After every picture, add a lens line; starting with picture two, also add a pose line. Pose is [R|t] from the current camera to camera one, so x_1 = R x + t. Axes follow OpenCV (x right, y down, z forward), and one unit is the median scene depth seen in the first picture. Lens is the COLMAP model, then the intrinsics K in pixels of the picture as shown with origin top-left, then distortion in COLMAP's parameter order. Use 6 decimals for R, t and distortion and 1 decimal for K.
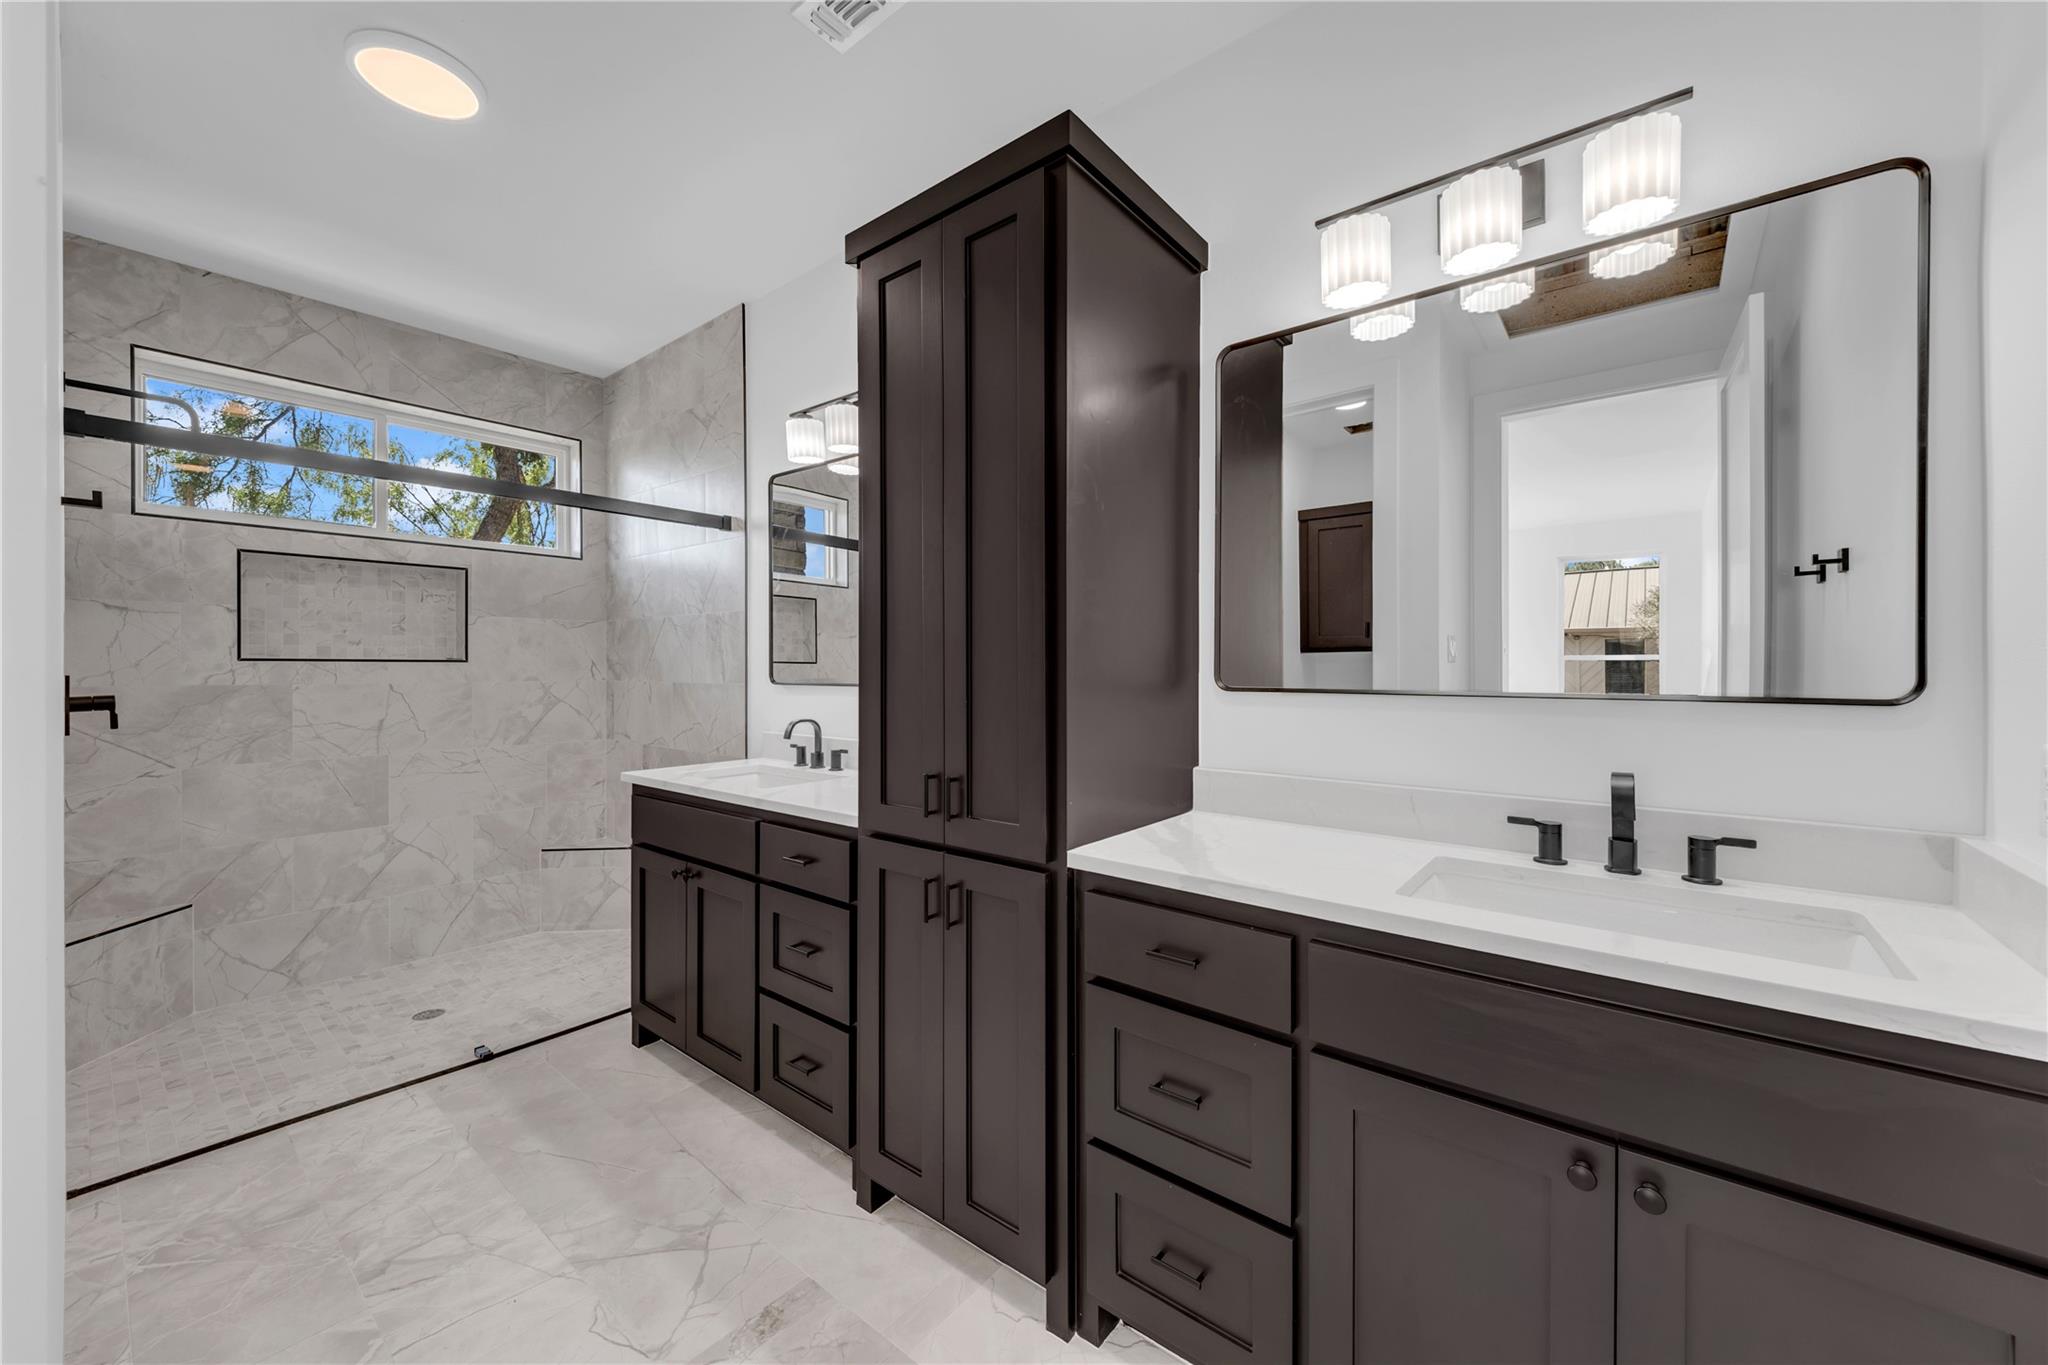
lens RADIAL K [[779.5, 0, 1036.2], [0, 779.5, 662.1], [0, 0, 1]] dist [0.008968, -0.002943]
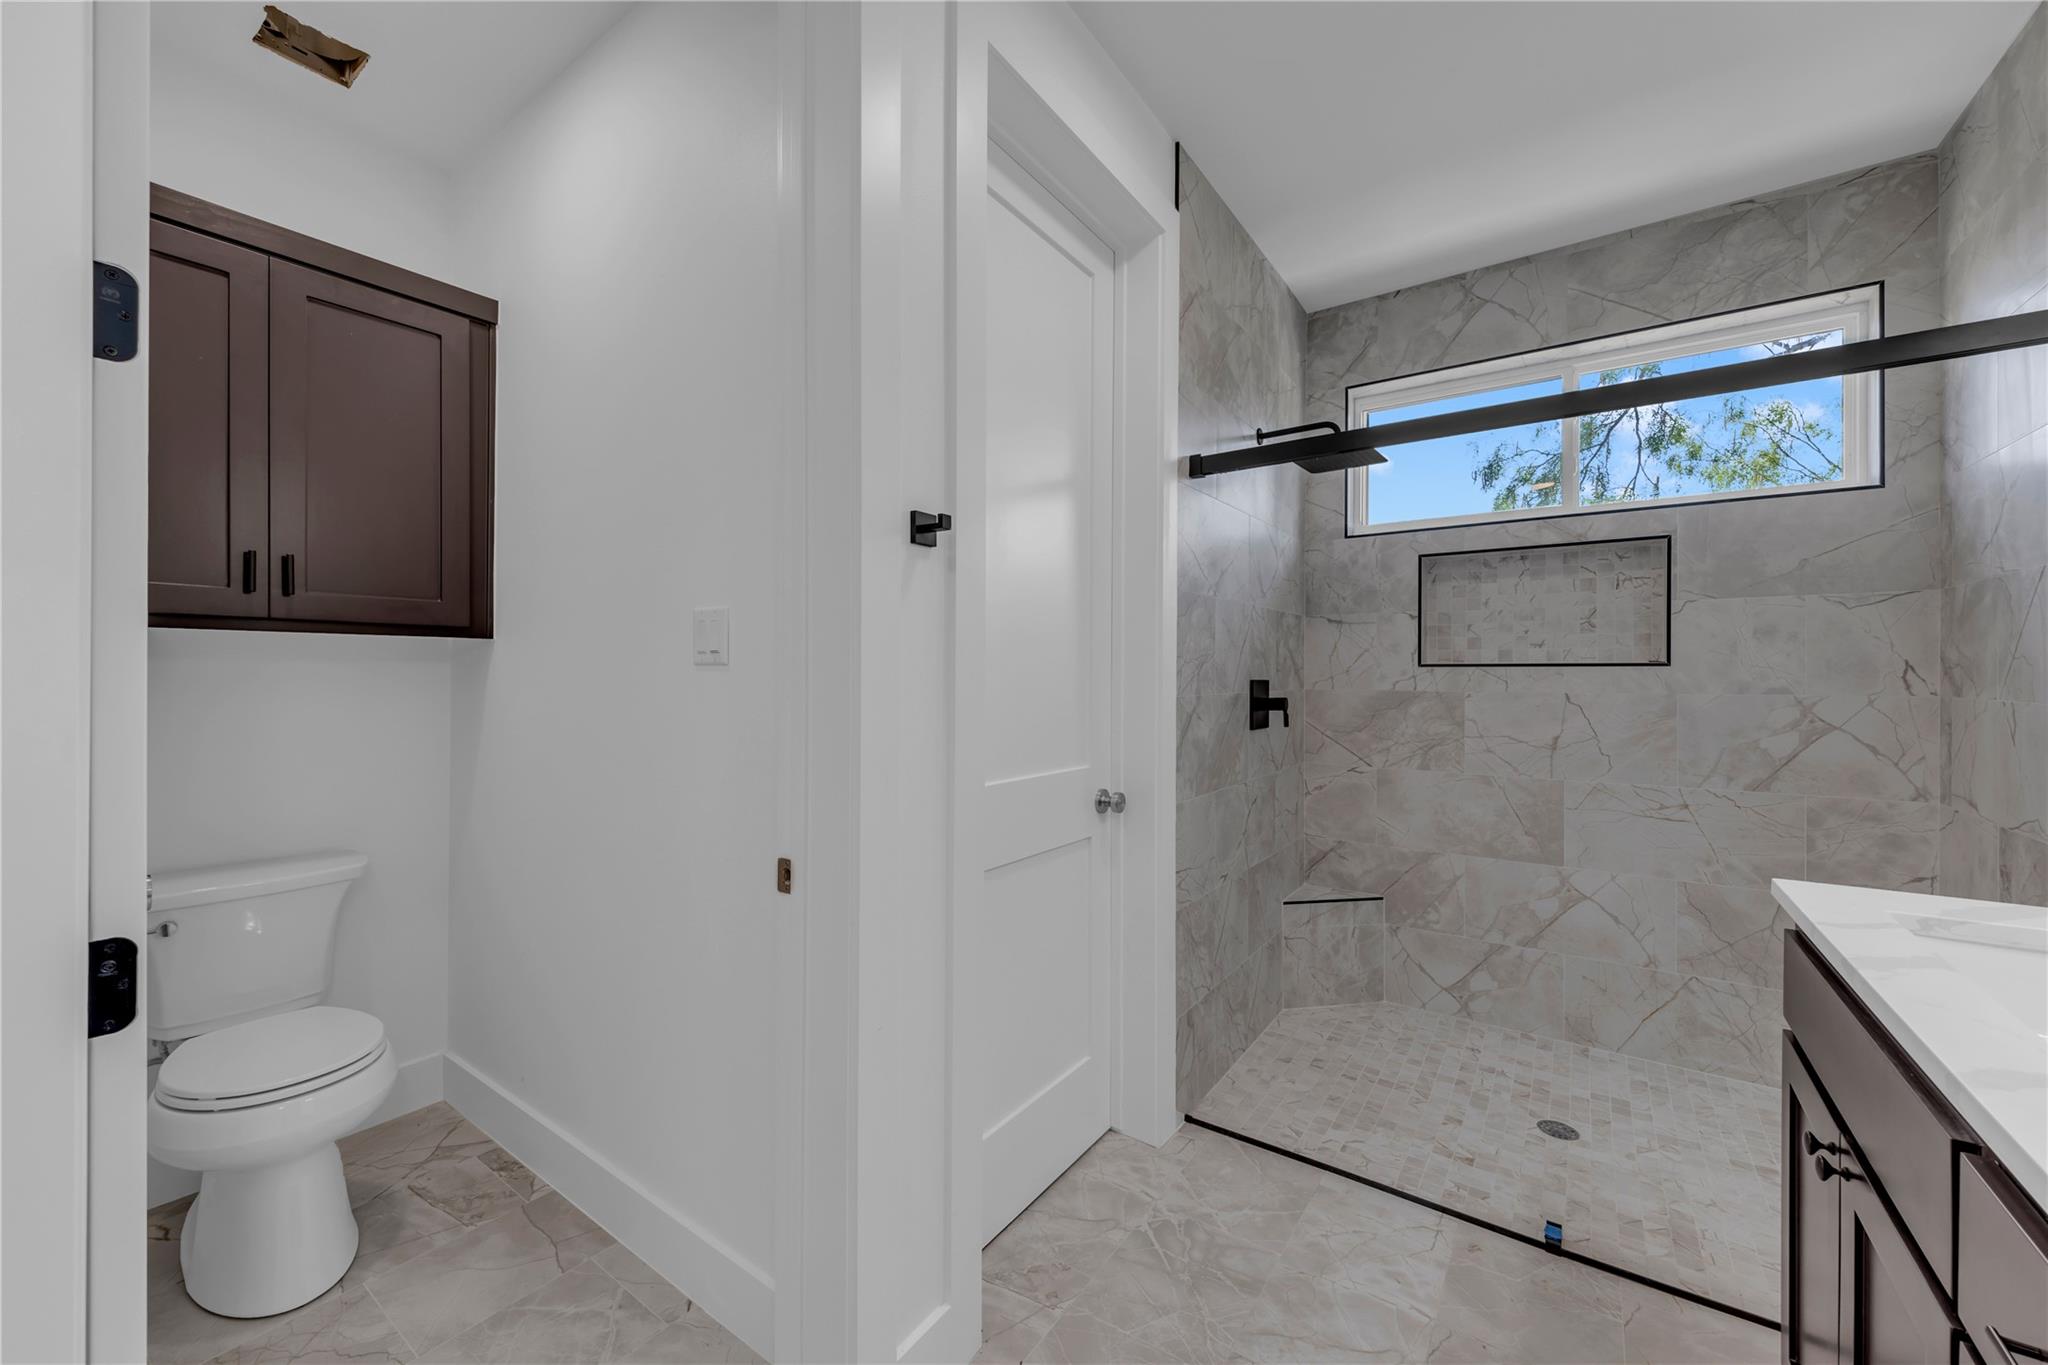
lens RADIAL K [[779.5, 0, 1145.5], [0, 779.5, 676.6], [0, 0, 1]] dist [0.008968, -0.002943]
pose [[0.050750, 0.002942, -0.998707, -0.039002], [0.006933, 0.999971, 0.003298, 0.004834], [0.998687, -0.007091, 0.050729, 0.570775]]
